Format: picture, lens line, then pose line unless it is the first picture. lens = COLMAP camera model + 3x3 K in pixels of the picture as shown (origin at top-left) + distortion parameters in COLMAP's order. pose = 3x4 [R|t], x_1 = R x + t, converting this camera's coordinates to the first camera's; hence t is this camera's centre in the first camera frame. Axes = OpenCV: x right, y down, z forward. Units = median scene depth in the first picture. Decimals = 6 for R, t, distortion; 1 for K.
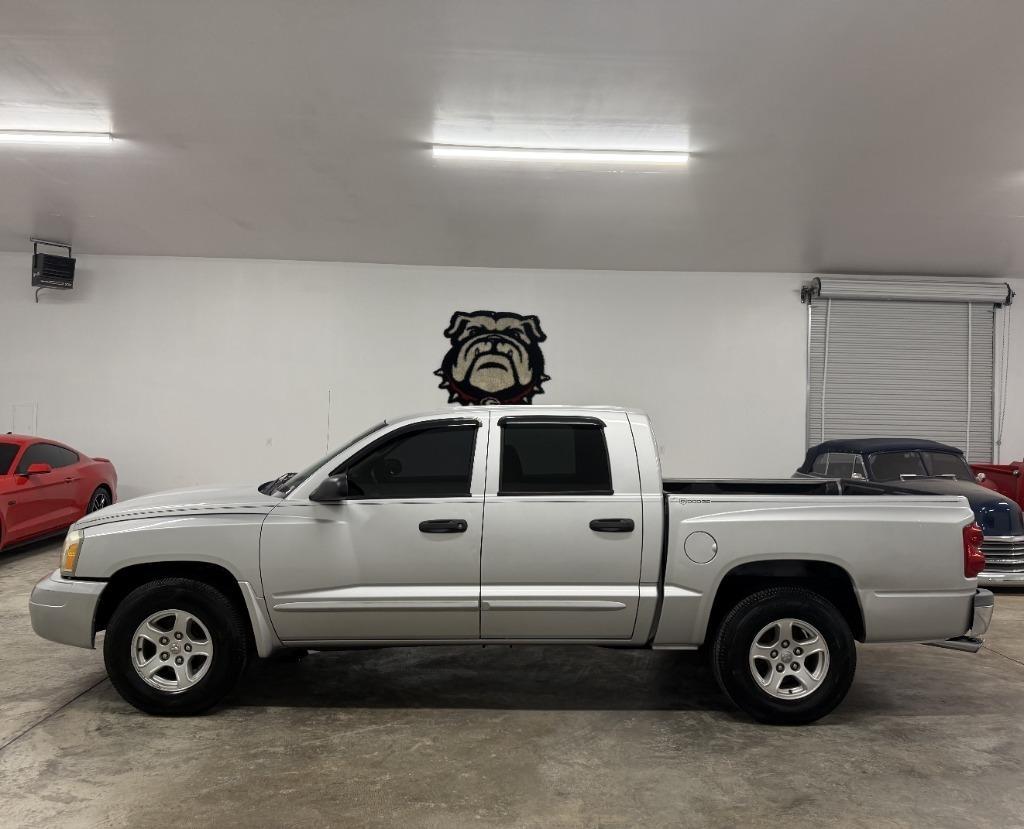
lens RADIAL K [[763.7, 0, 501.2], [0, 763.7, 414.6], [0, 0, 1]] dist [0.133718, -0.219690]
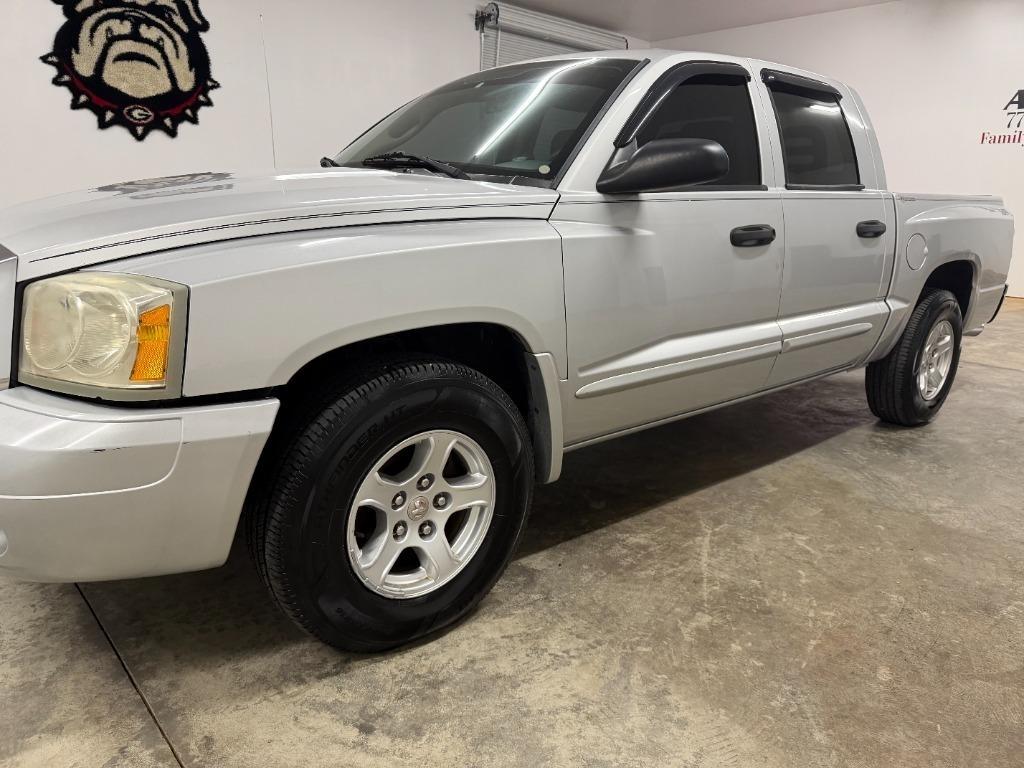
lens RADIAL K [[722.1, 0, 515.9], [0, 722.1, 386.1], [0, 0, 1]] dist [0.022106, -0.030951]
pose [[0.765809, -0.153489, 0.624482, -0.207402], [-0.029081, 0.961838, 0.272069, 0.035374], [-0.642410, -0.226513, 0.732121, 0.215555]]
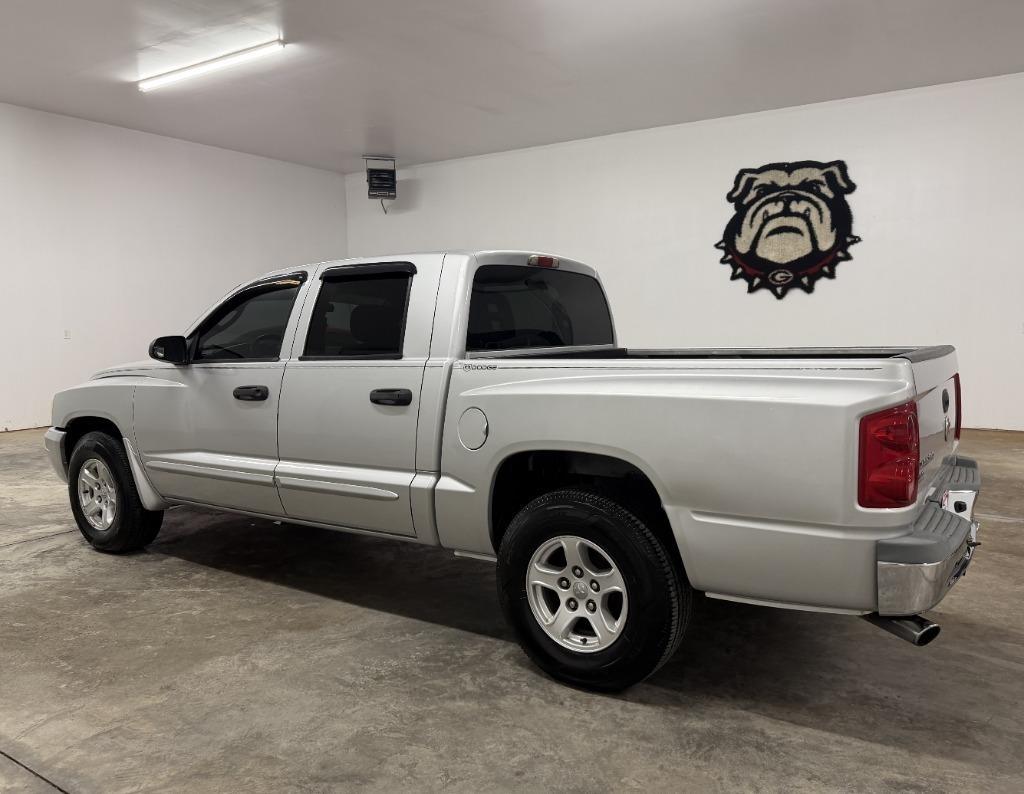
lens RADIAL K [[768.8, 0, 530.2], [0, 768.8, 401.2], [0, 0, 1]] dist [0.066010, -0.108395]
pose [[0.827797, 0.029999, -0.560224, 0.235238], [0.033655, 0.994116, 0.102963, 0.023737], [0.560017, -0.104087, 0.821917, 0.141974]]
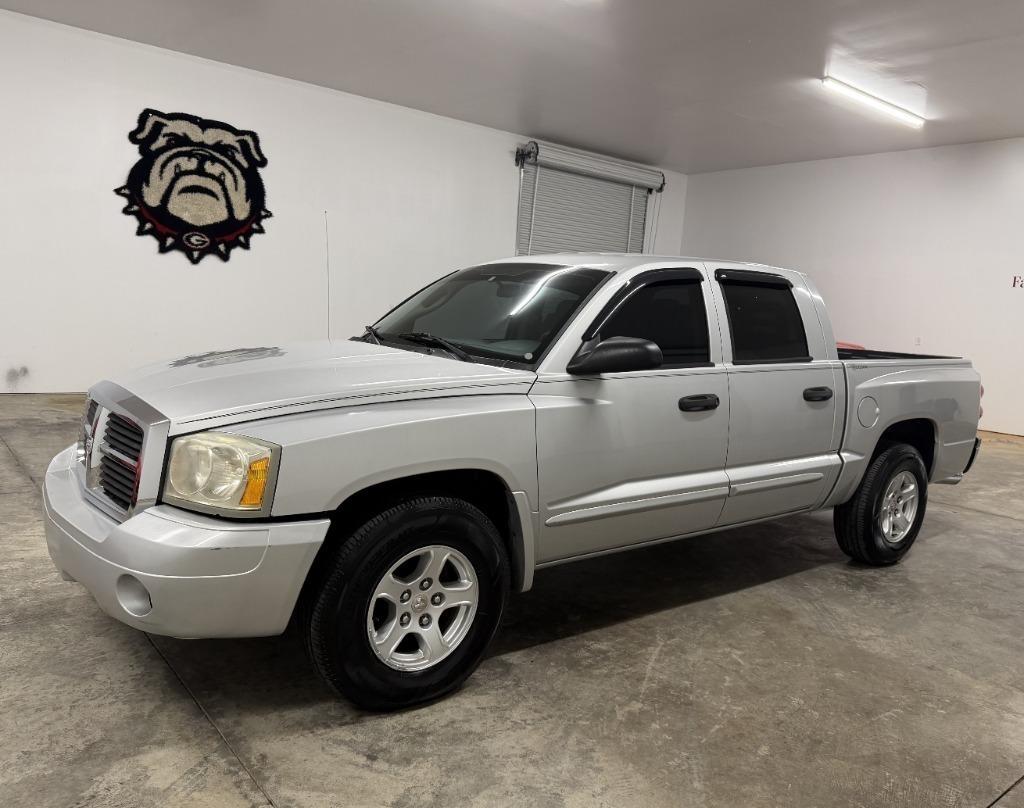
lens RADIAL K [[784.0, 0, 520.4], [0, 784.0, 402.9], [0, 0, 1]] dist [0.061799, -0.112862]
pose [[0.796866, -0.041043, 0.602760, -0.241317], [-0.059438, 0.987524, 0.145821, 0.011633], [-0.601225, -0.152026, 0.784485, 0.151626]]
